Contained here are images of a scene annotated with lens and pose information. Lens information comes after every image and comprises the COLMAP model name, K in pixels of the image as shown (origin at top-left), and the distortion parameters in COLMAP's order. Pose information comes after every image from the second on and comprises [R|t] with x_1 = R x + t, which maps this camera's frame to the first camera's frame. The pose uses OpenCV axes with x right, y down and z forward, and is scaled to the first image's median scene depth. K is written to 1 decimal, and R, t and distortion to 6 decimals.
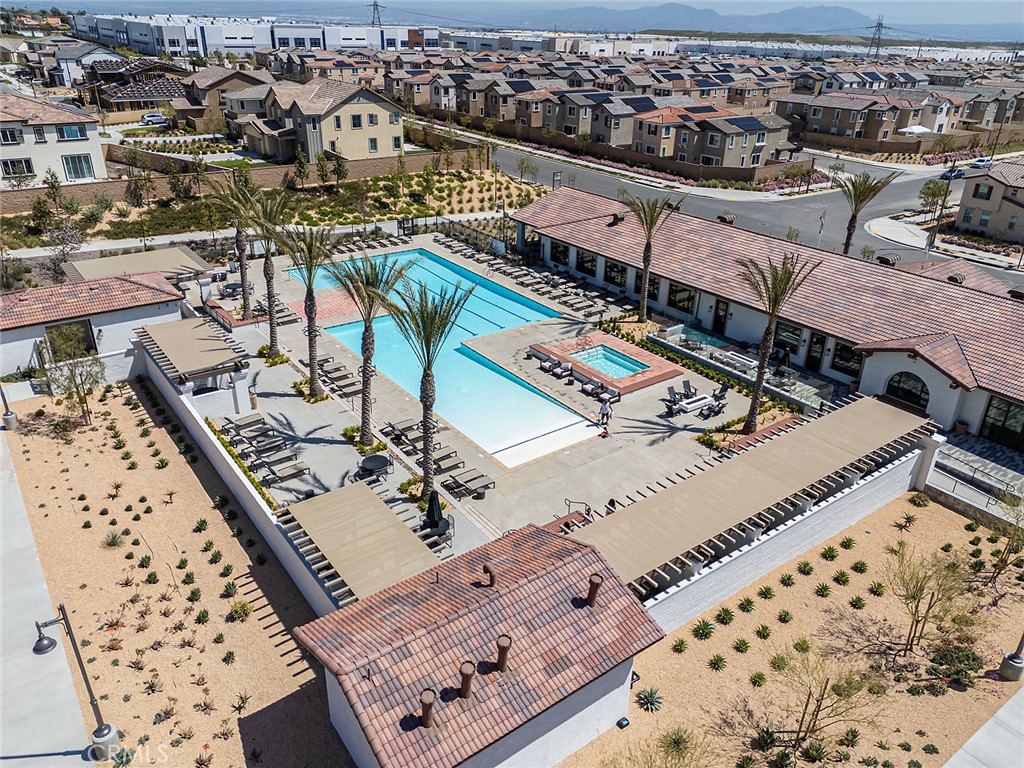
lens RADIAL K [[749.7, 0, 512.0], [0, 749.7, 384.0], [0, 0, 1]] dist [0.089365, -0.093927]
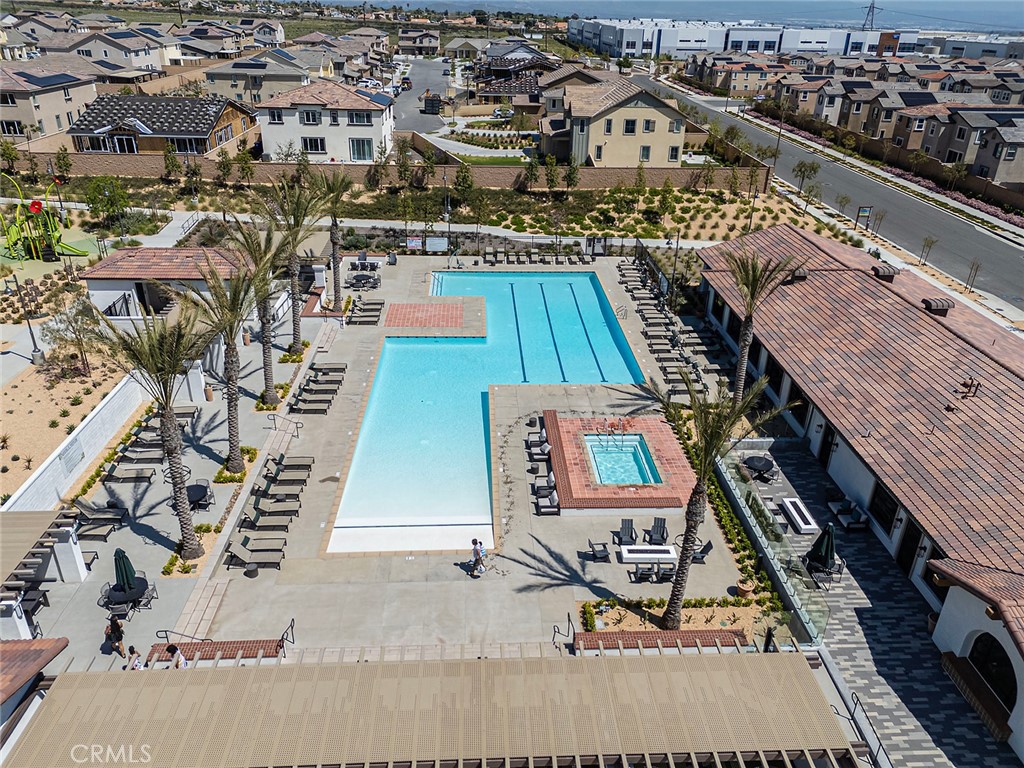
lens RADIAL K [[749.7, 0, 512.0], [0, 749.7, 384.0], [0, 0, 1]] dist [0.089365, -0.093927]
pose [[0.833931, 0.243565, -0.495213, 0.222592], [-0.245850, 0.967338, 0.061767, -0.069052], [0.494082, 0.070239, 0.866573, 0.161503]]
